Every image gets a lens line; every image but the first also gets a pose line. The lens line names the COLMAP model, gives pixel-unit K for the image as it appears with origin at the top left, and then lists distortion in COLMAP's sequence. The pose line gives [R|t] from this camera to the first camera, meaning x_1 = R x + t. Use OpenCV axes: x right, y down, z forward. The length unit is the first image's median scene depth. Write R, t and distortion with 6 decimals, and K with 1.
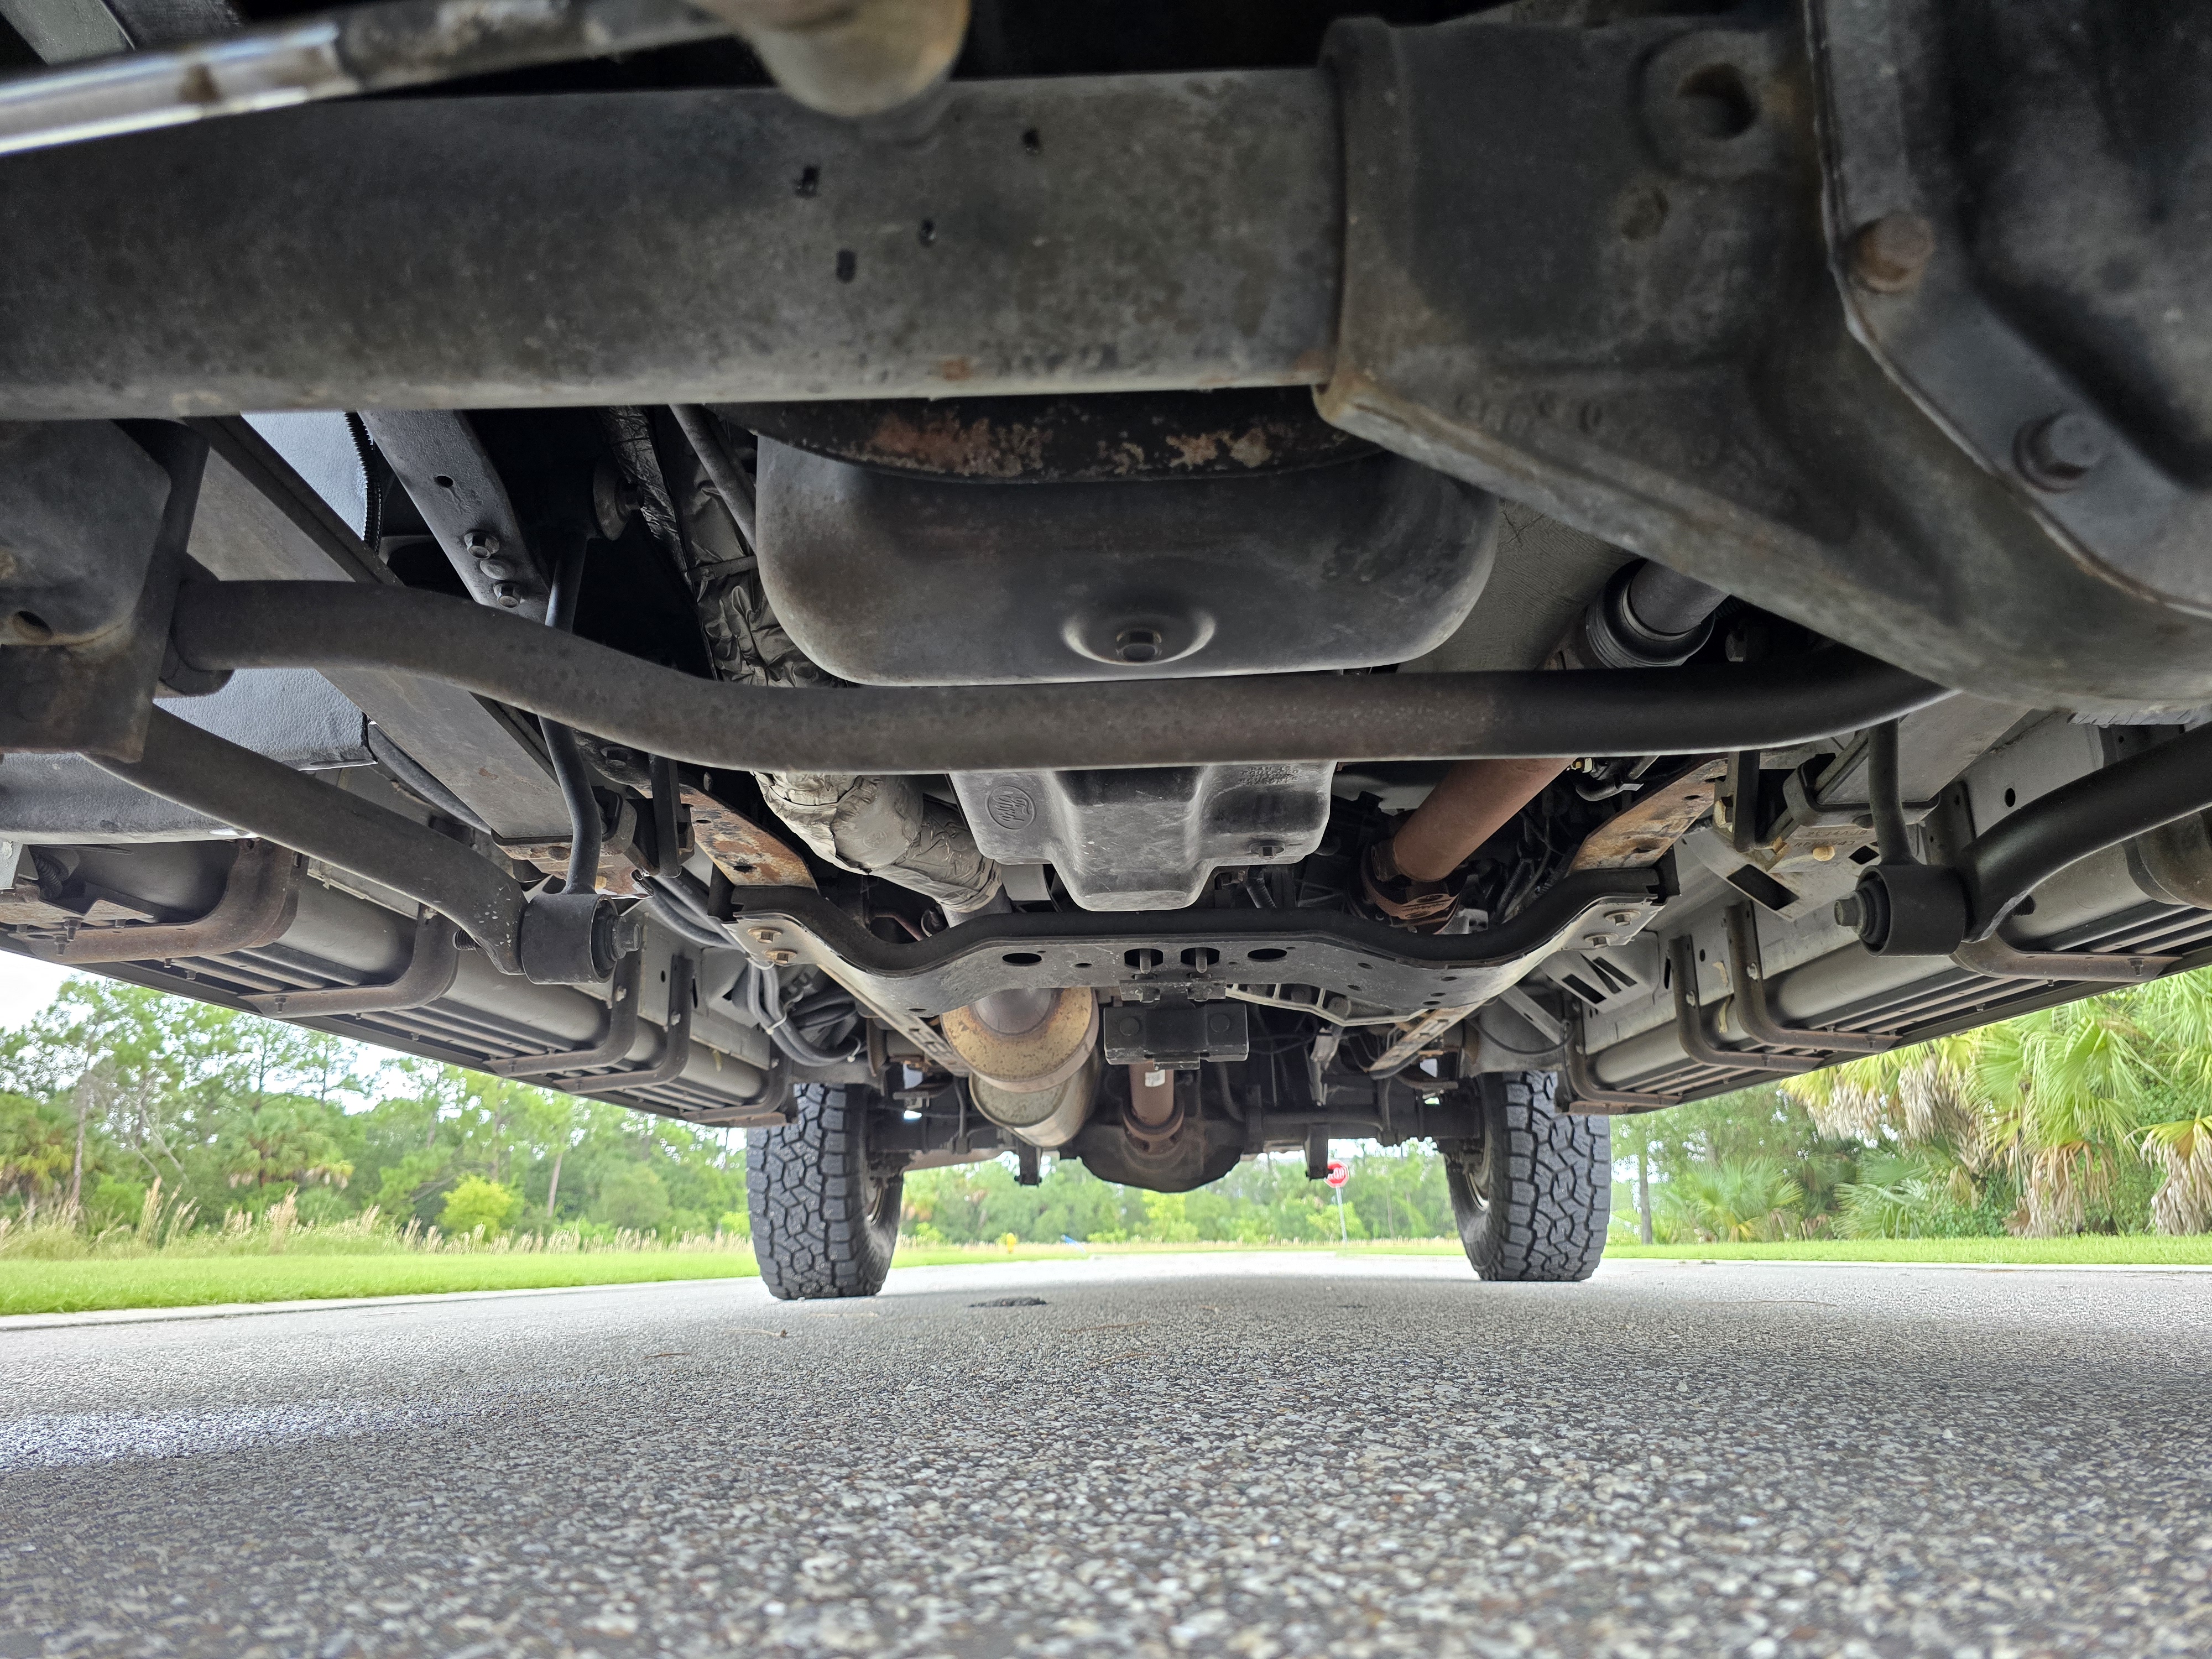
lens RADIAL K [[1503.4, 0, 1096.2], [0, 1503.4, 829.1], [0, 0, 1]] dist [-0.009767, -0.010530]
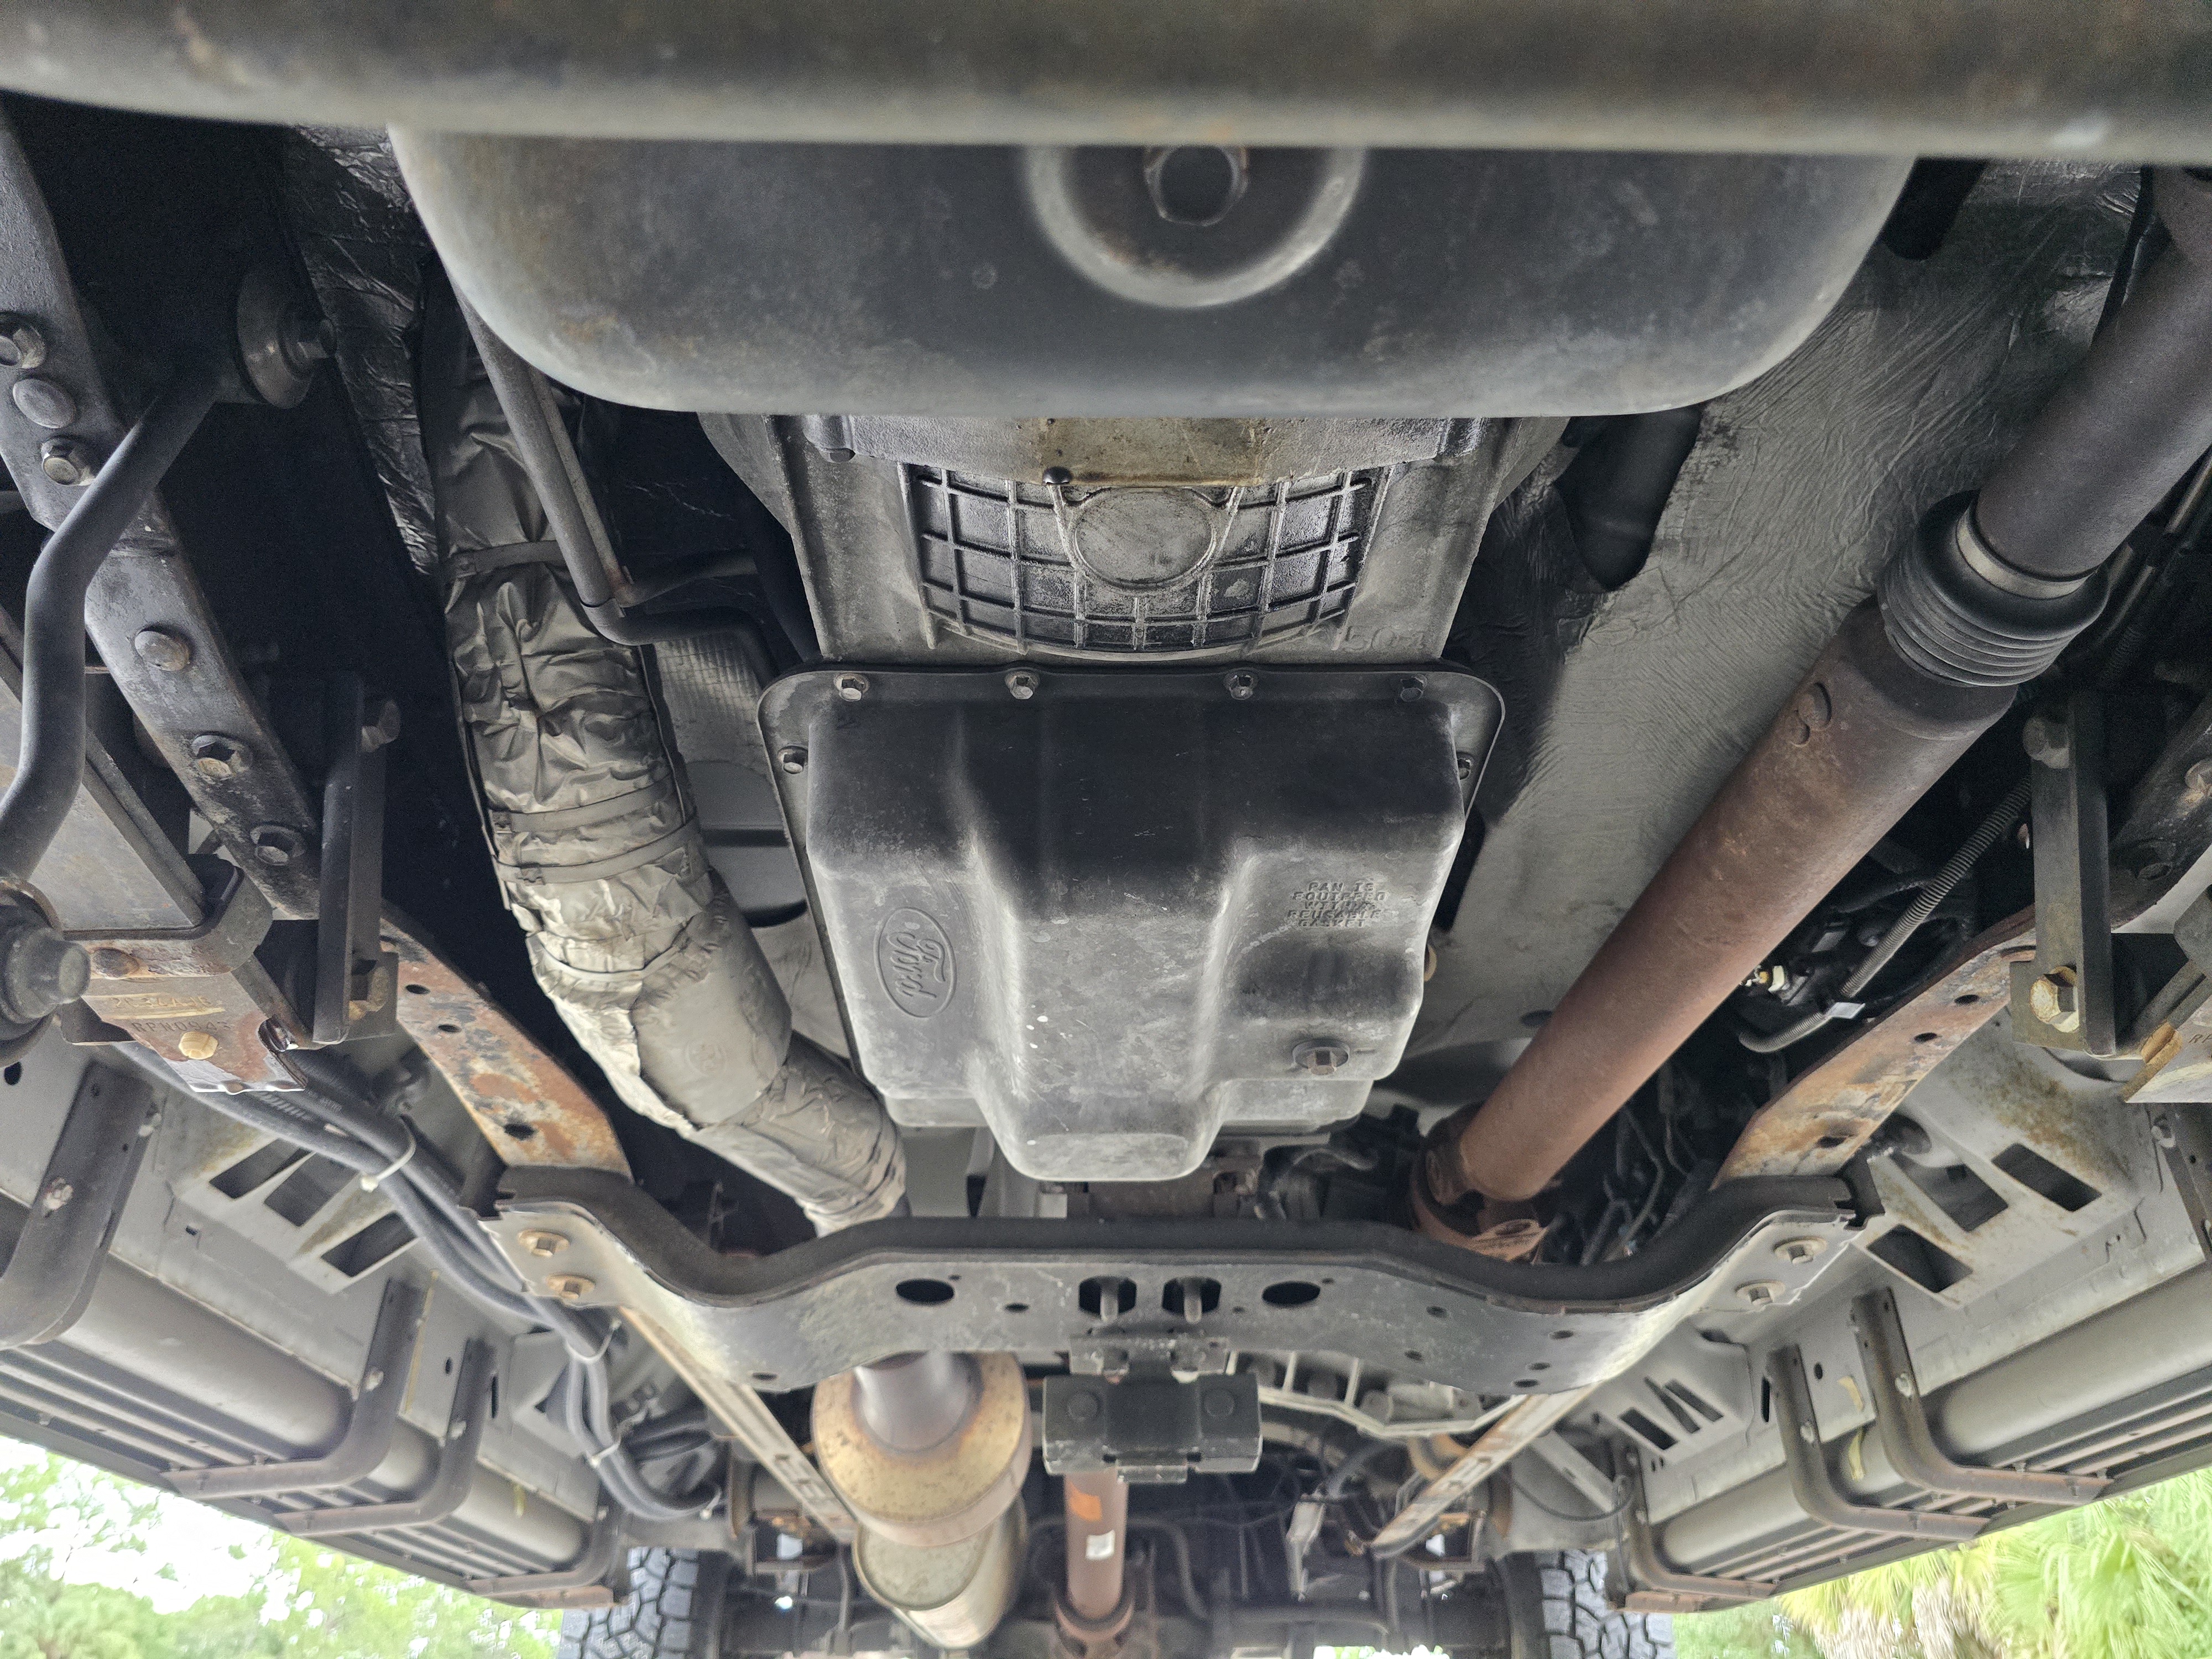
lens RADIAL K [[1503.4, 0, 1101.4], [0, 1503.4, 816.3], [0, 0, 1]] dist [-0.009767, -0.010530]
pose [[0.998554, 0.040032, 0.035875, -0.001772], [-0.027012, 0.950683, -0.308984, 0.045103], [-0.046474, 0.307569, 0.950390, 0.149083]]
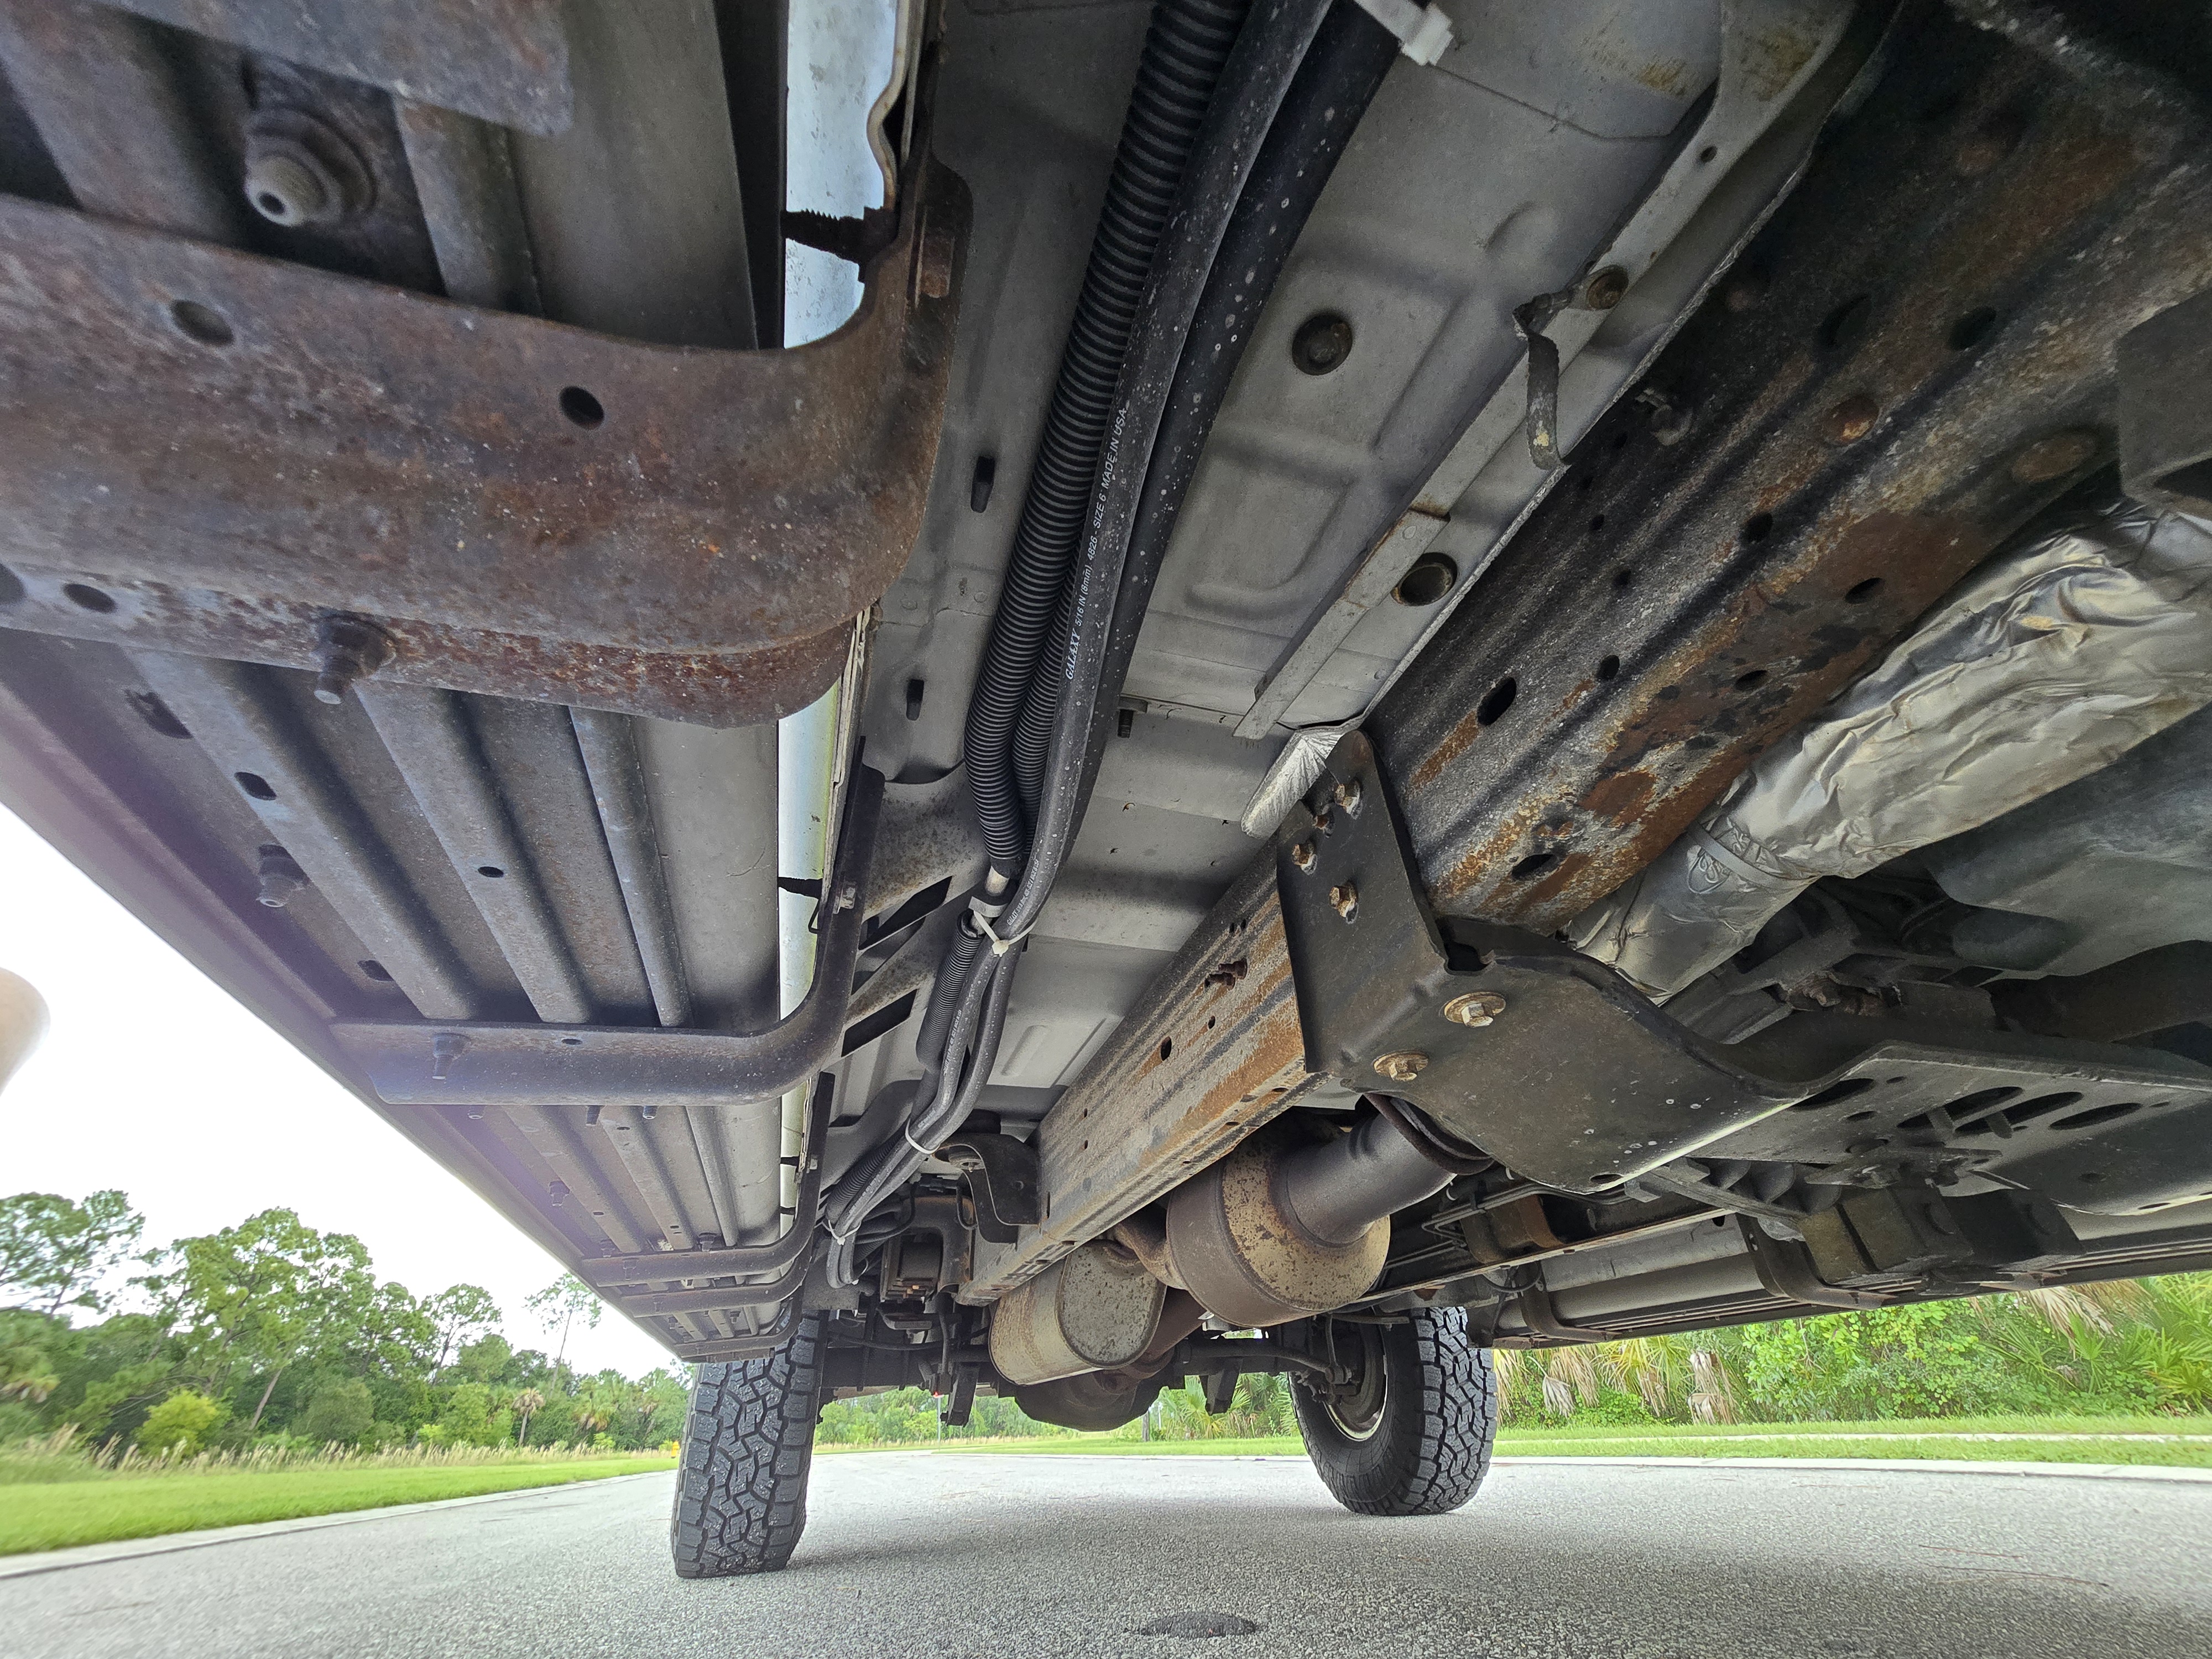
lens RADIAL K [[907.0, 0, 1093.3], [0, 907.0, 832.2], [0, 0, 1]] dist [-0.017437, 0.003096]
pose [[0.945001, 0.164793, 0.282518, -0.235737], [-0.065887, 0.941999, -0.329084, 0.064294], [-0.320363, 0.292371, 0.901048, 0.362226]]
